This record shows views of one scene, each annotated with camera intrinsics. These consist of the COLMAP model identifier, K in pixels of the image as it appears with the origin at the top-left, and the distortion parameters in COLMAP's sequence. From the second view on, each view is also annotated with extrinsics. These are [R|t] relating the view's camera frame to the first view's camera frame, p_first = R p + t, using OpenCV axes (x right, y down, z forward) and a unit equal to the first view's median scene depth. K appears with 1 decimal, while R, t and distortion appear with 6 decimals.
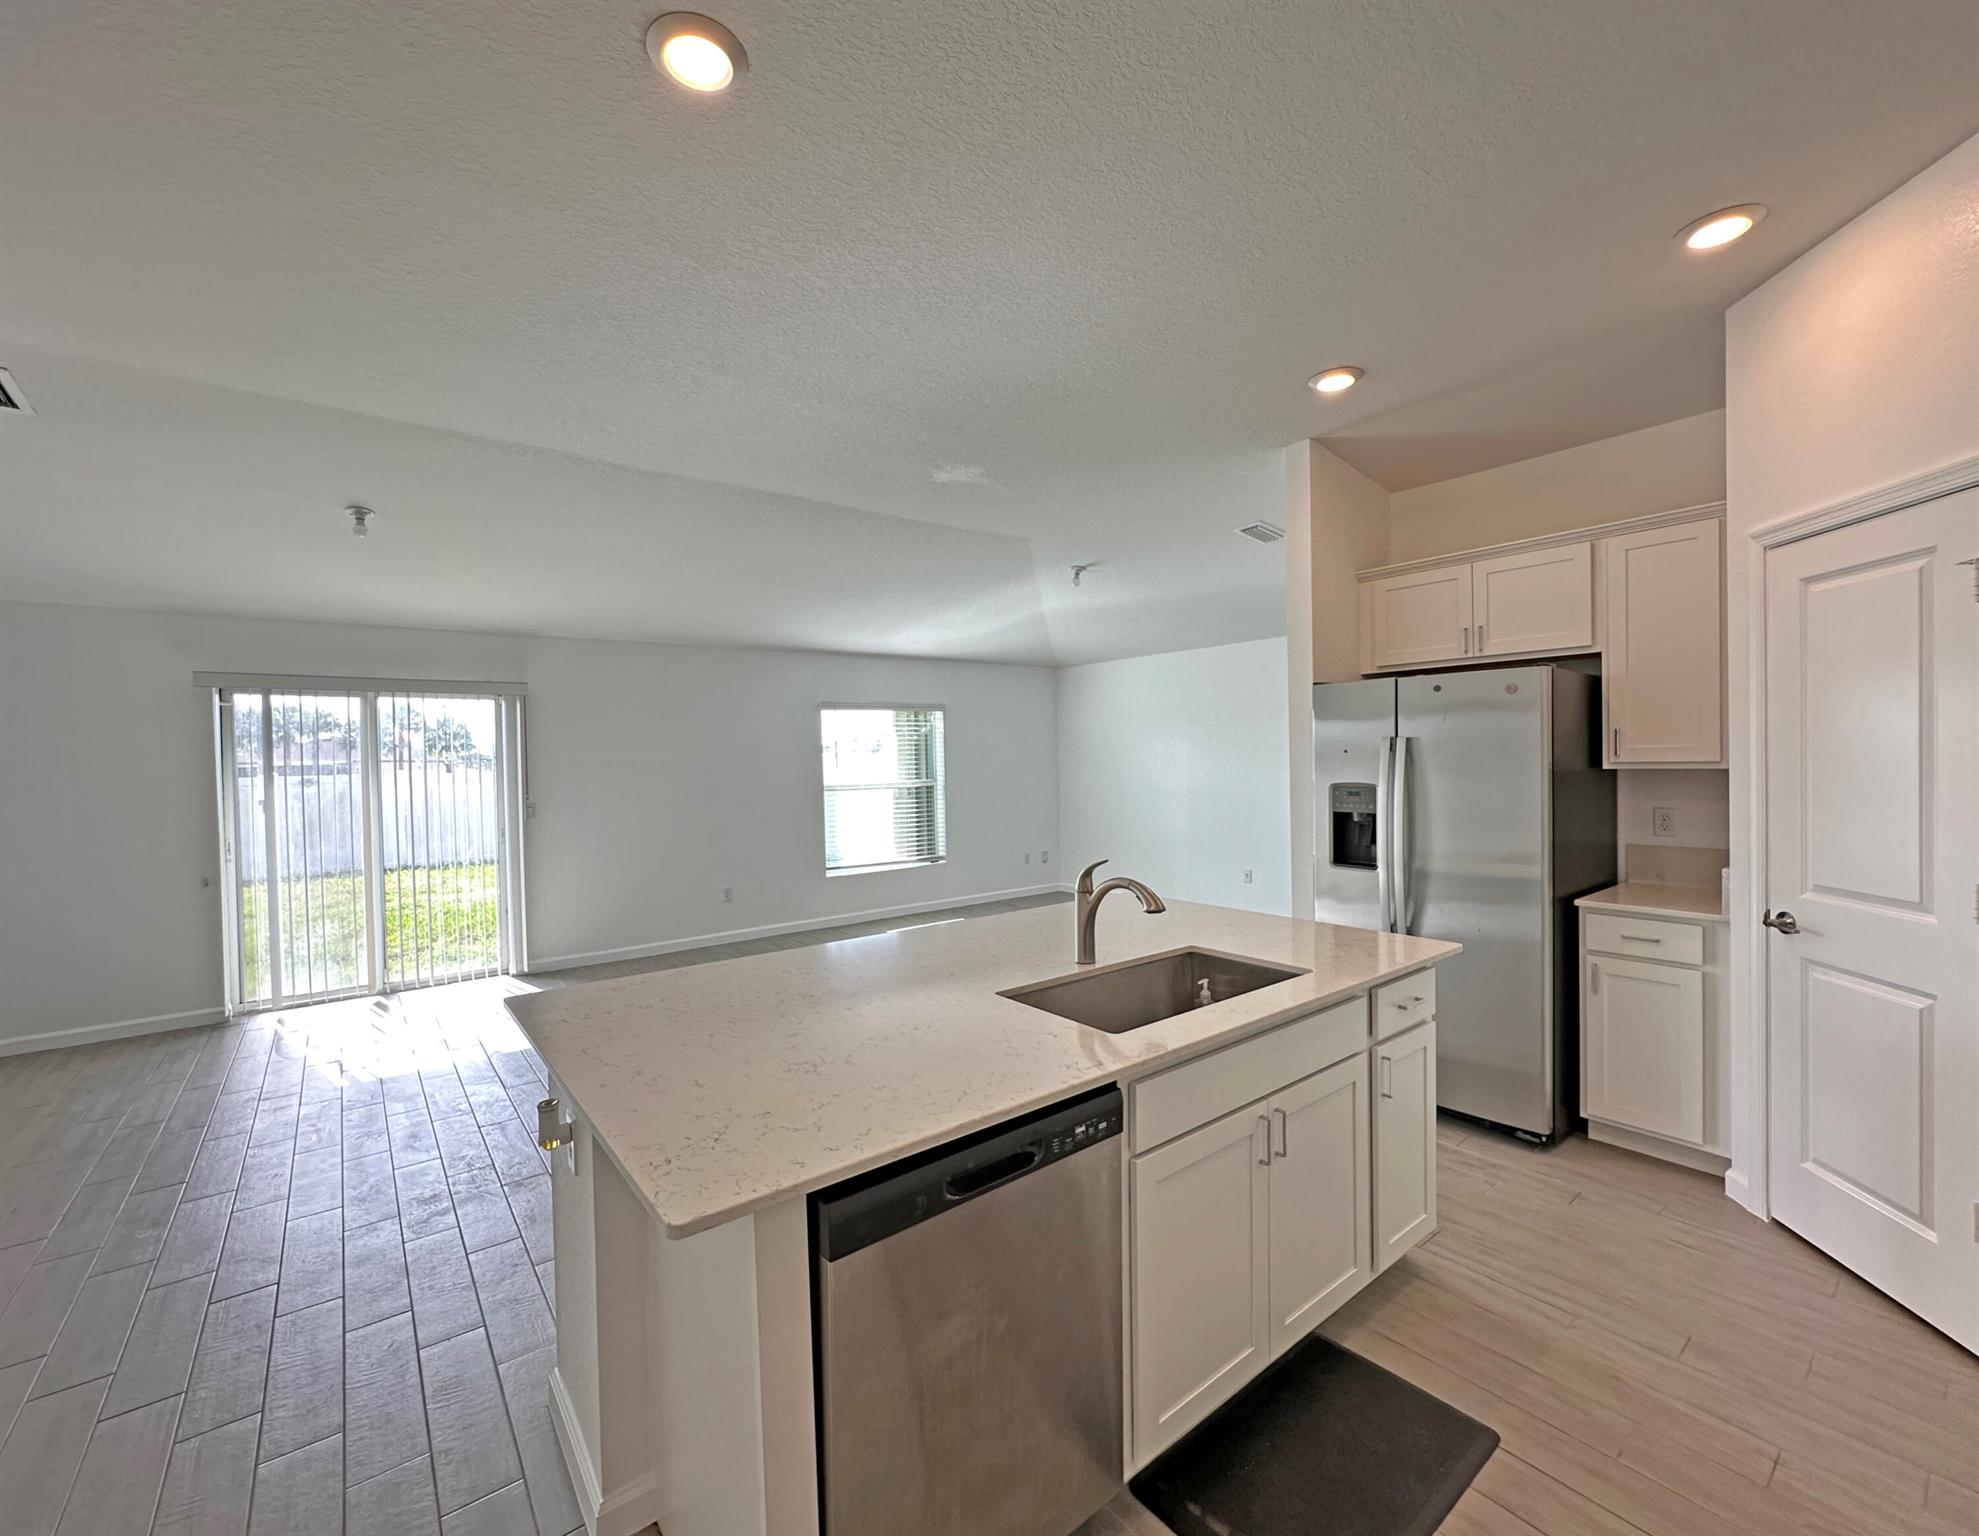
lens RADIAL K [[831.5, 0, 989.5], [0, 831.5, 768.0], [0, 0, 1]] dist [-0.008175, 0.004057]
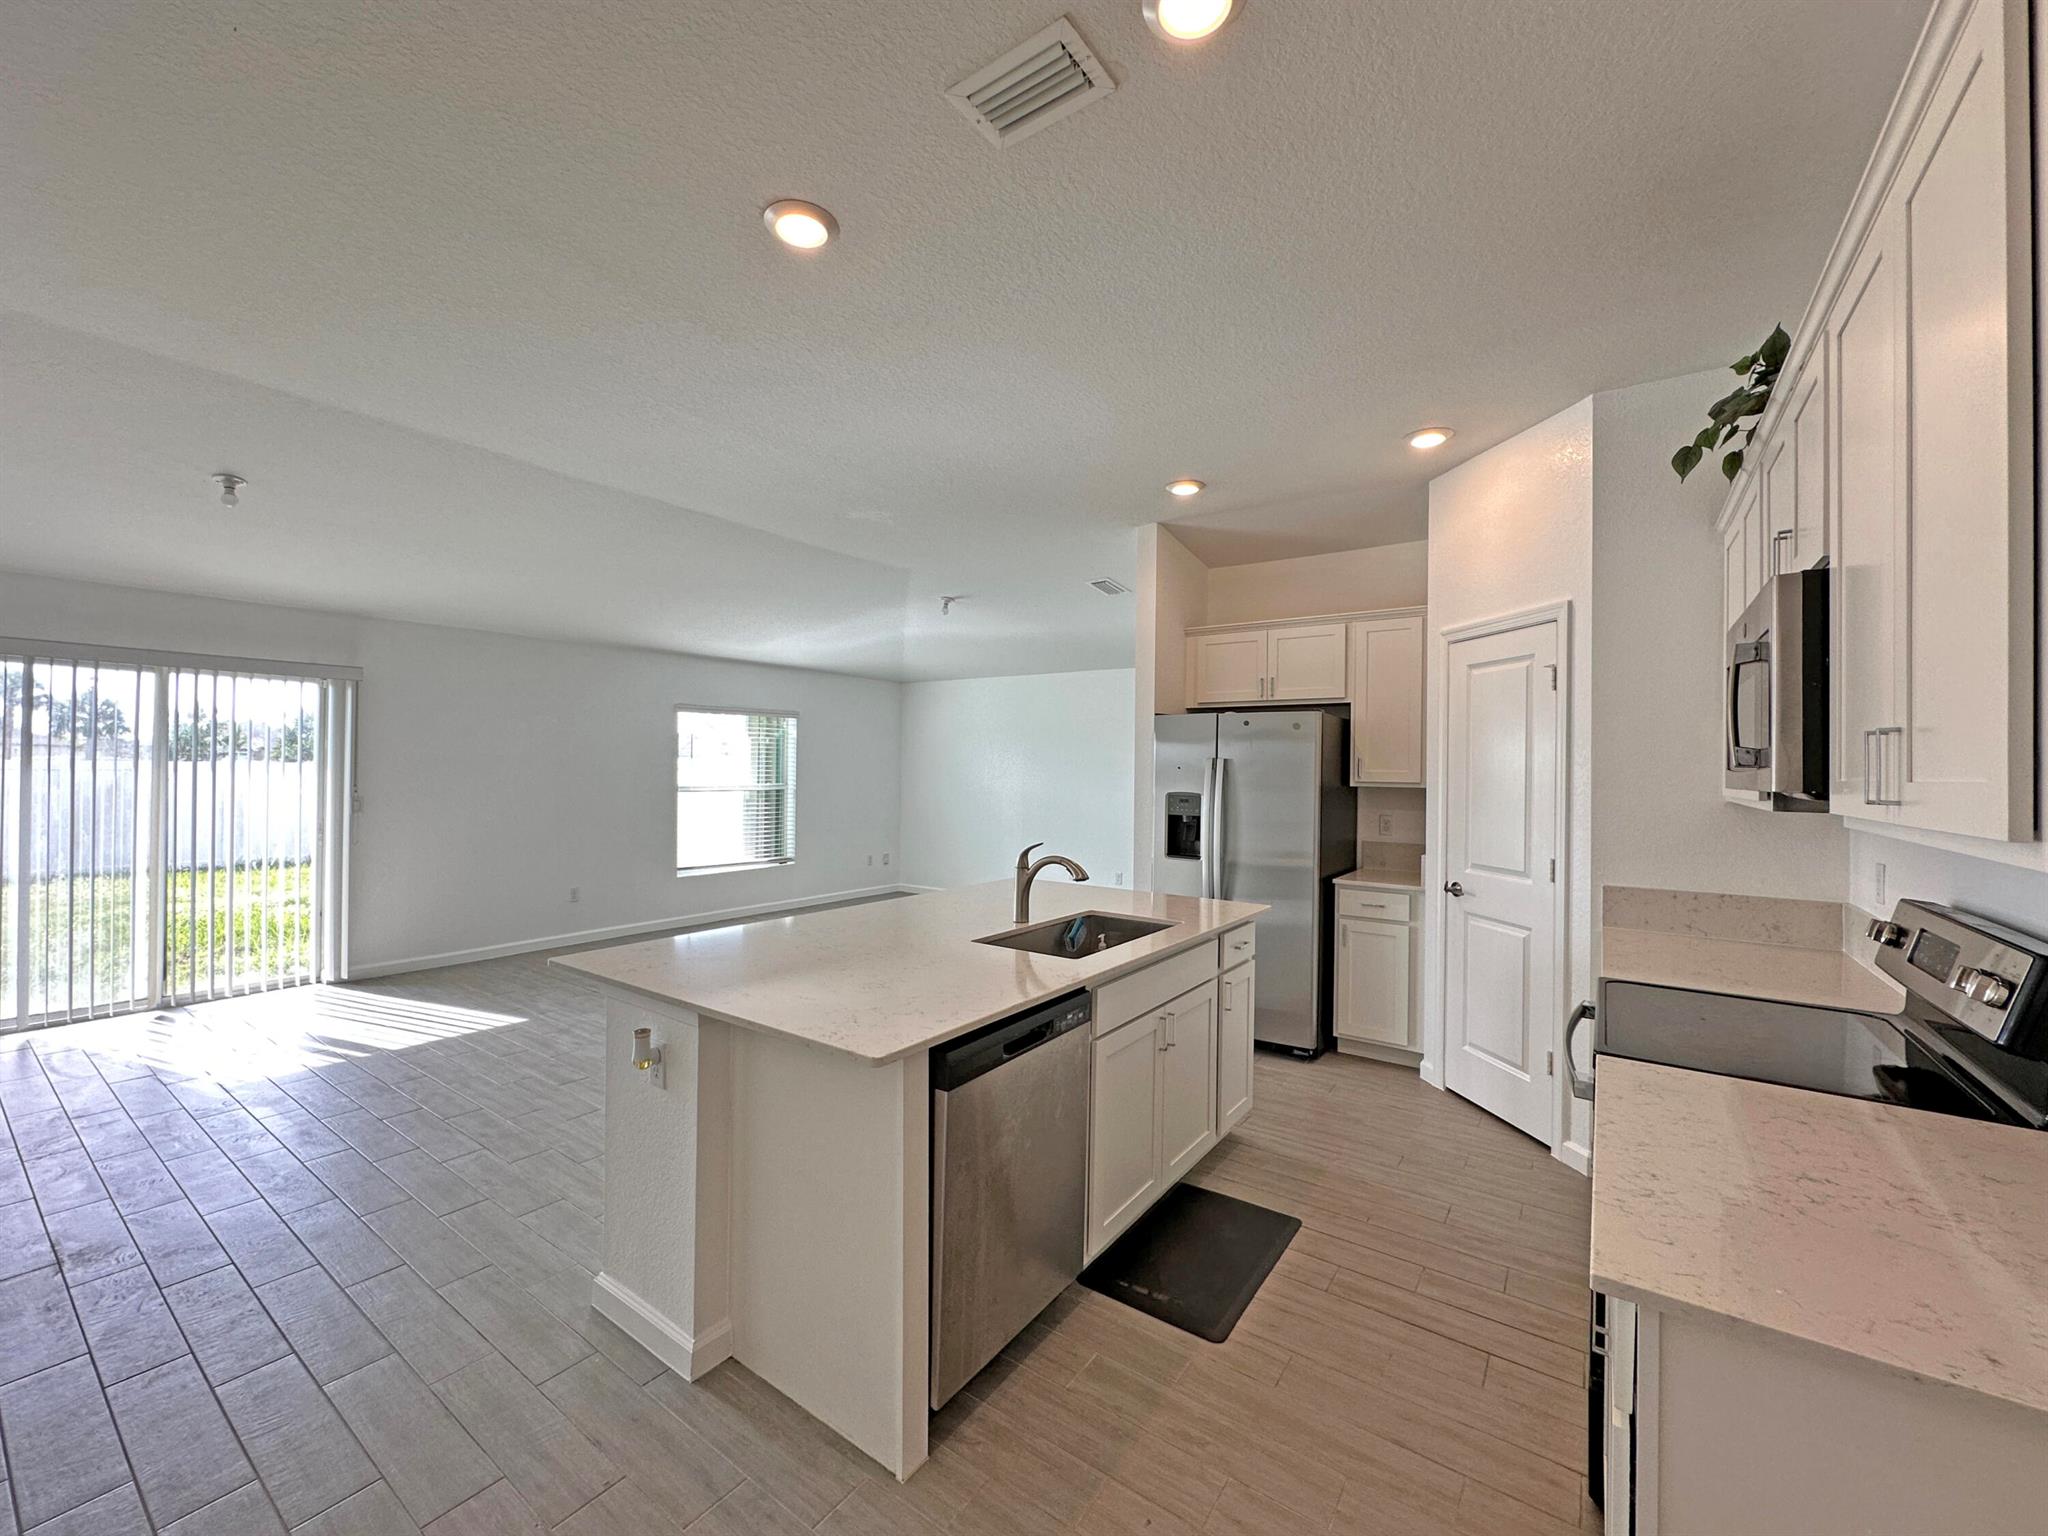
lens RADIAL K [[822.2, 0, 1025.0], [0, 822.2, 758.9], [0, 0, 1]] dist [-0.000883, 0.000084]
pose [[0.958683, 0.034897, 0.282329, -0.188237], [-0.028038, 0.999206, -0.028298, 0.010197], [-0.283092, 0.019213, 0.958900, -0.184441]]
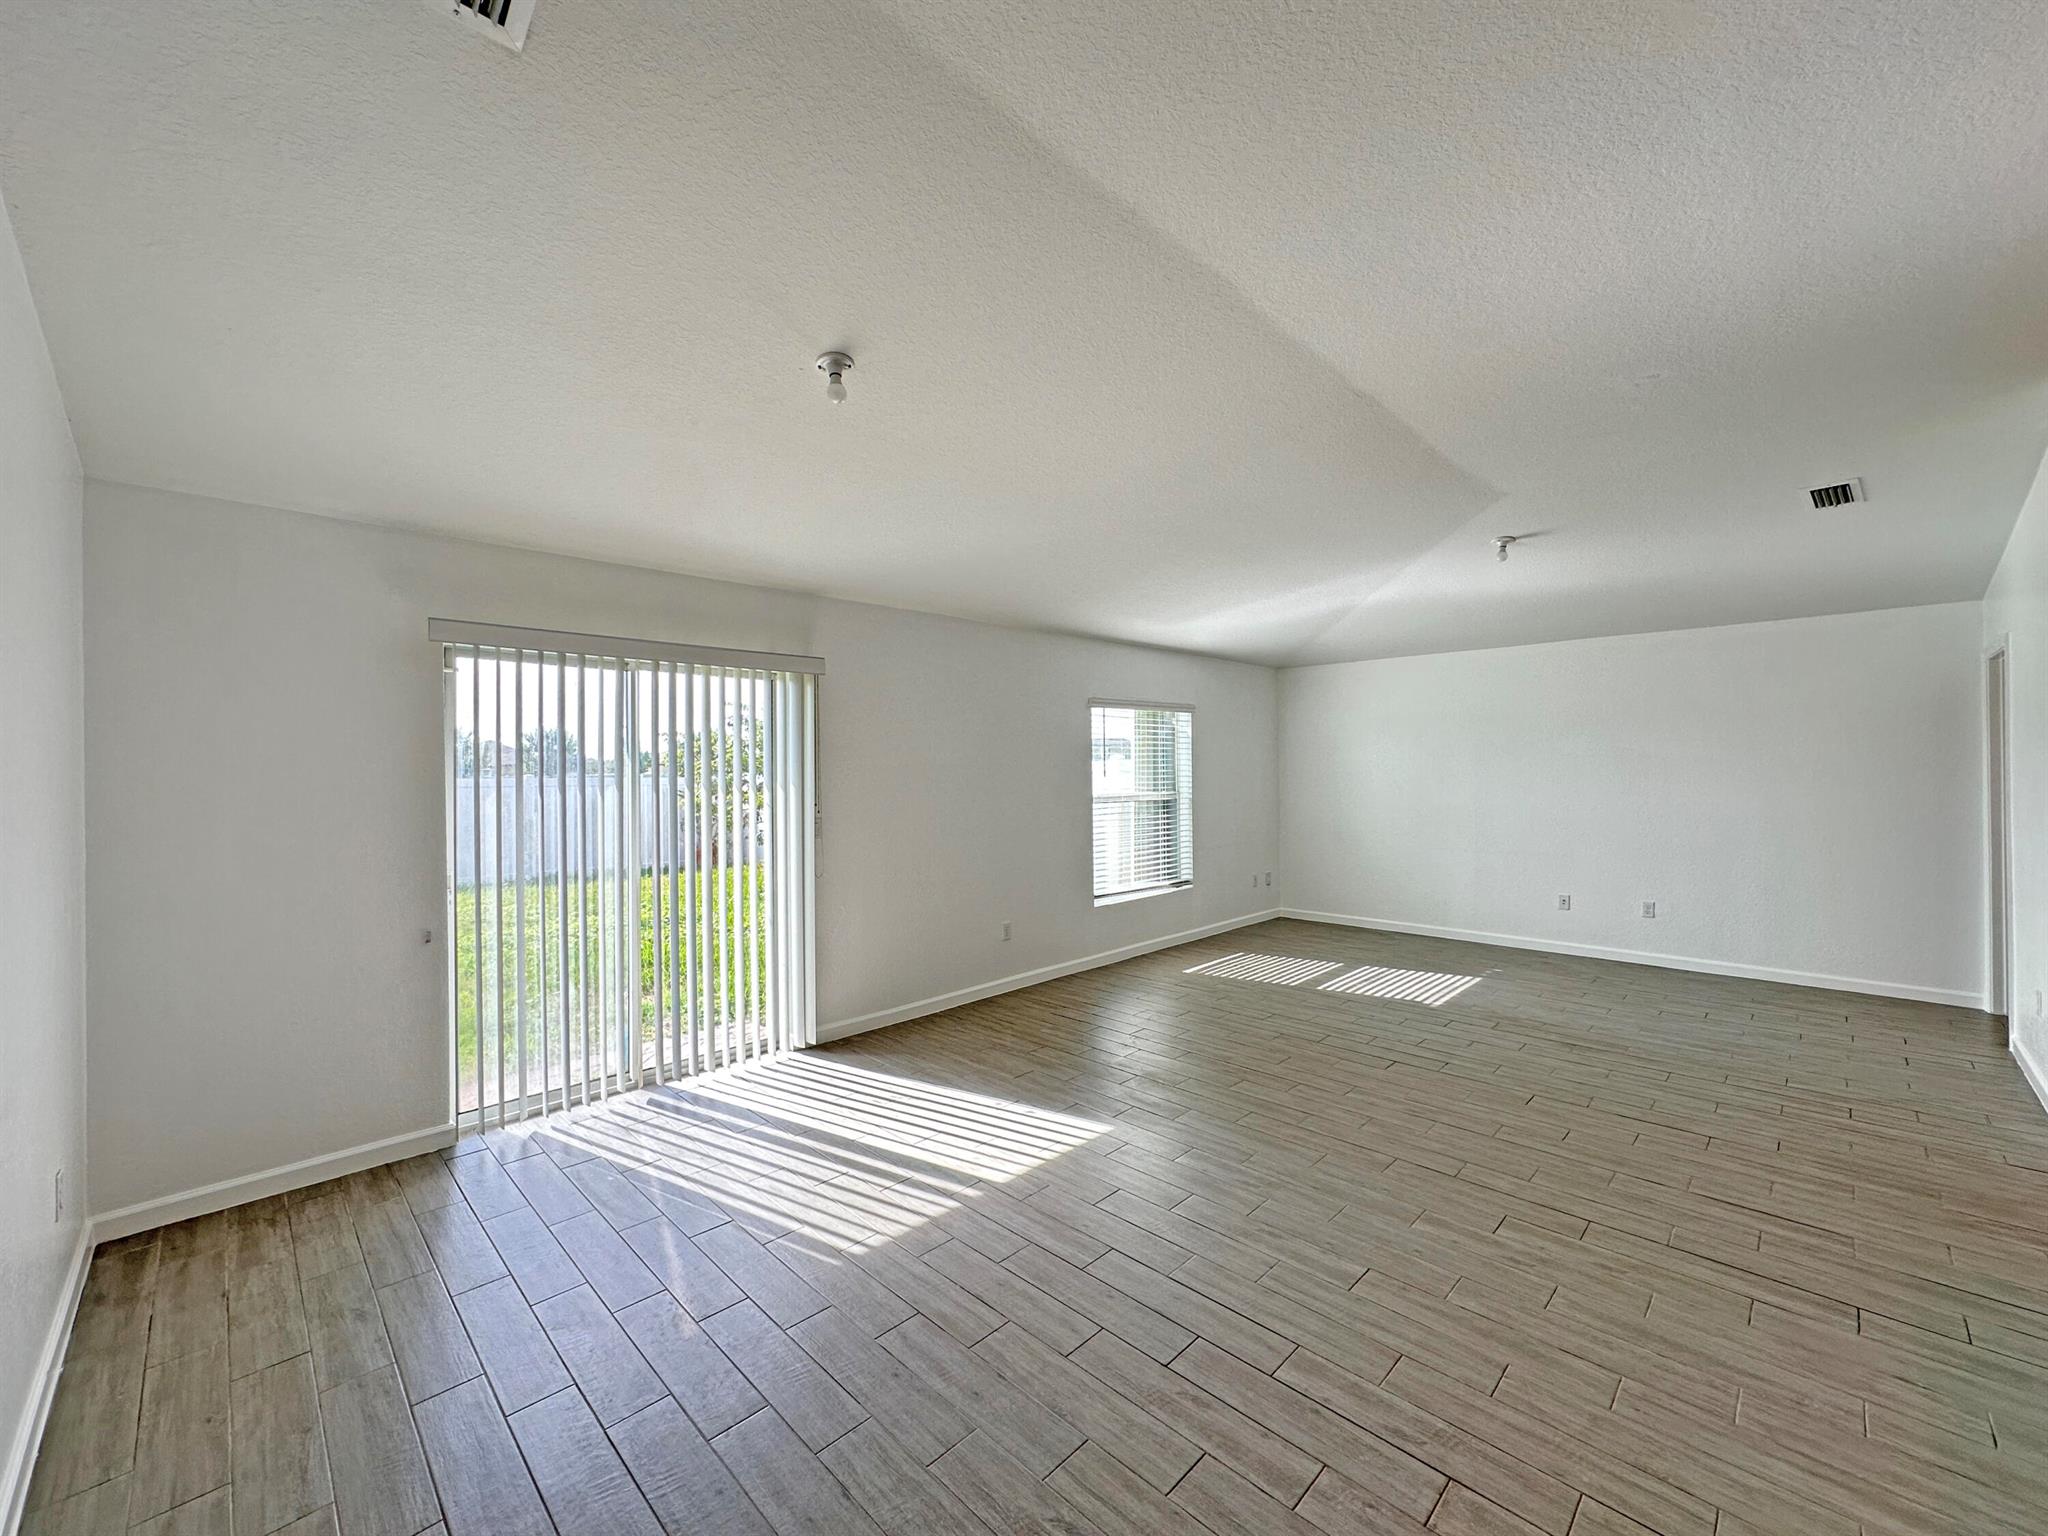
lens RADIAL K [[814.5, 0, 1021.8], [0, 814.5, 765.6], [0, 0, 1]] dist [0.000341, 0.000055]
pose [[0.992902, 0.013399, 0.118180, -0.882358], [-0.011157, 0.999745, -0.019608, 0.014804], [-0.118413, 0.018150, 0.992799, 0.468749]]
